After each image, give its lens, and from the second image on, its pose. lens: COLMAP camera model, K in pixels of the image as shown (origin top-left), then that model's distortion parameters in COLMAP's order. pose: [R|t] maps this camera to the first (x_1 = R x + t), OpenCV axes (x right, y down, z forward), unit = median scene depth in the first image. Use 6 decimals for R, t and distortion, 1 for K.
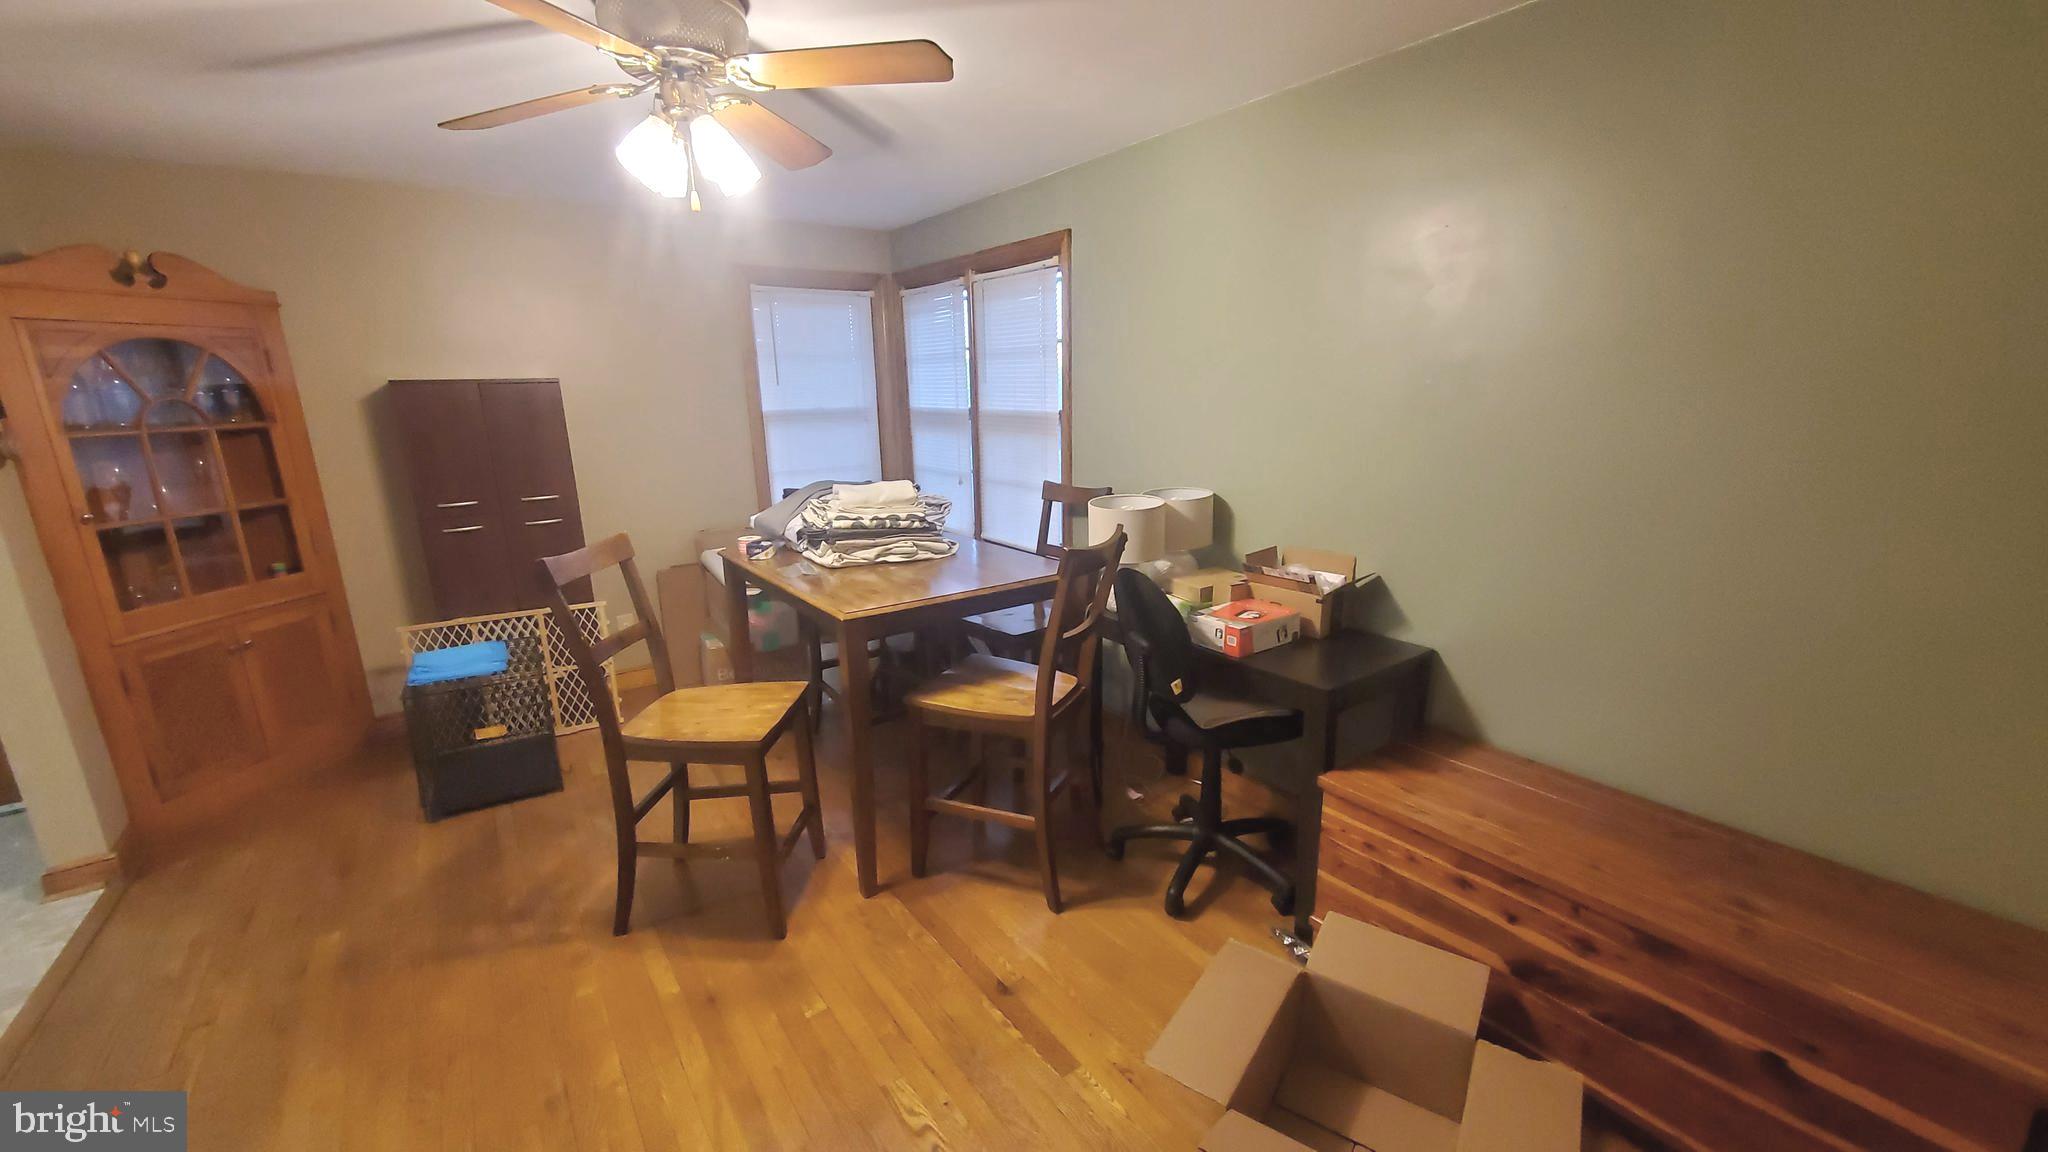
lens RADIAL K [[795.2, 0, 1032.7], [0, 795.2, 579.8], [0, 0, 1]] dist [0.003375, -0.000083]
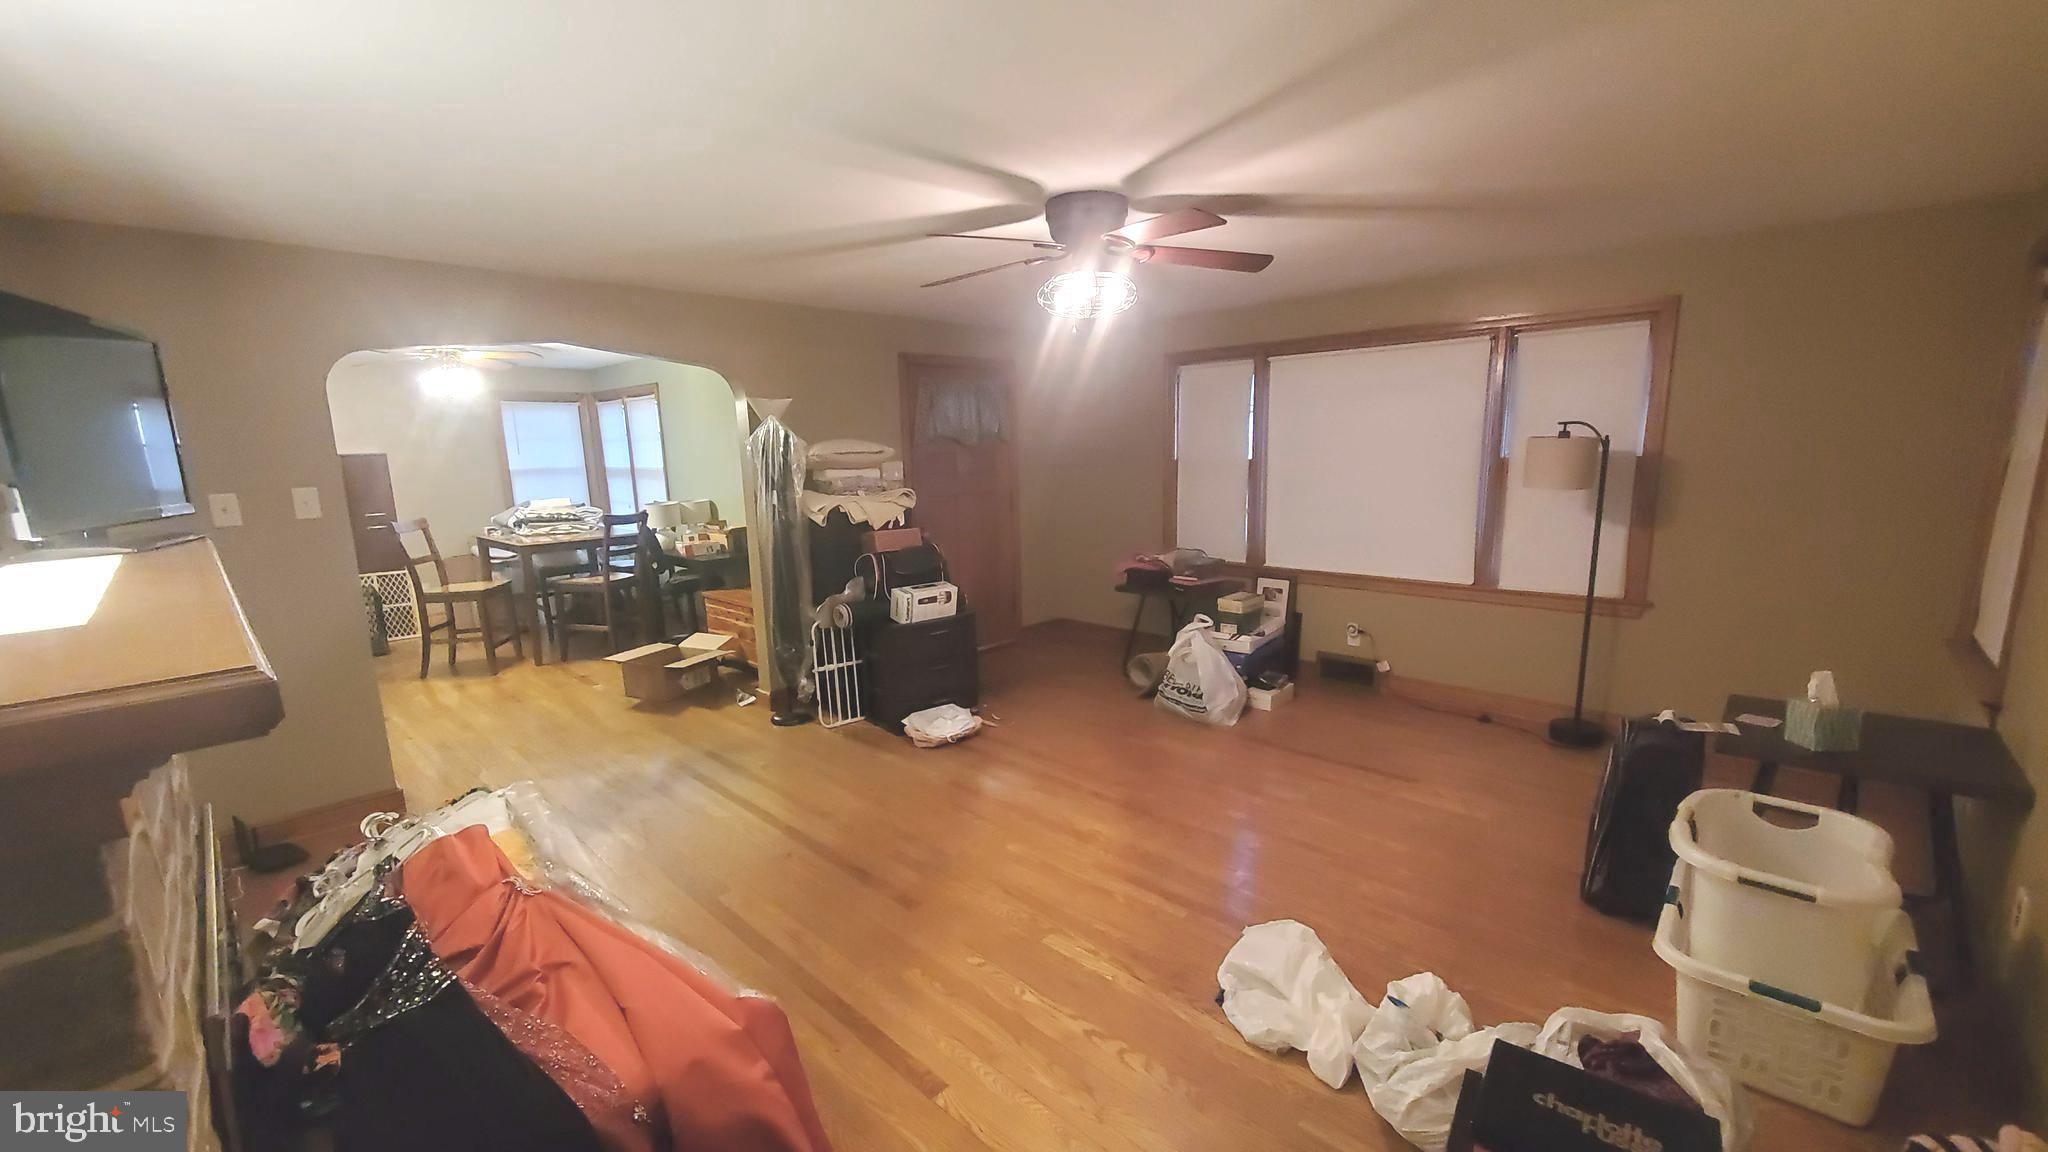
lens RADIAL K [[795.2, 0, 1015.8], [0, 795.2, 581.3], [0, 0, 1]] dist [0.003375, -0.000083]
pose [[0.984454, -0.038957, 0.171271, 0.685100], [0.051621, 0.996202, -0.070116, 0.327368], [-0.167889, 0.077867, 0.982726, -1.370079]]
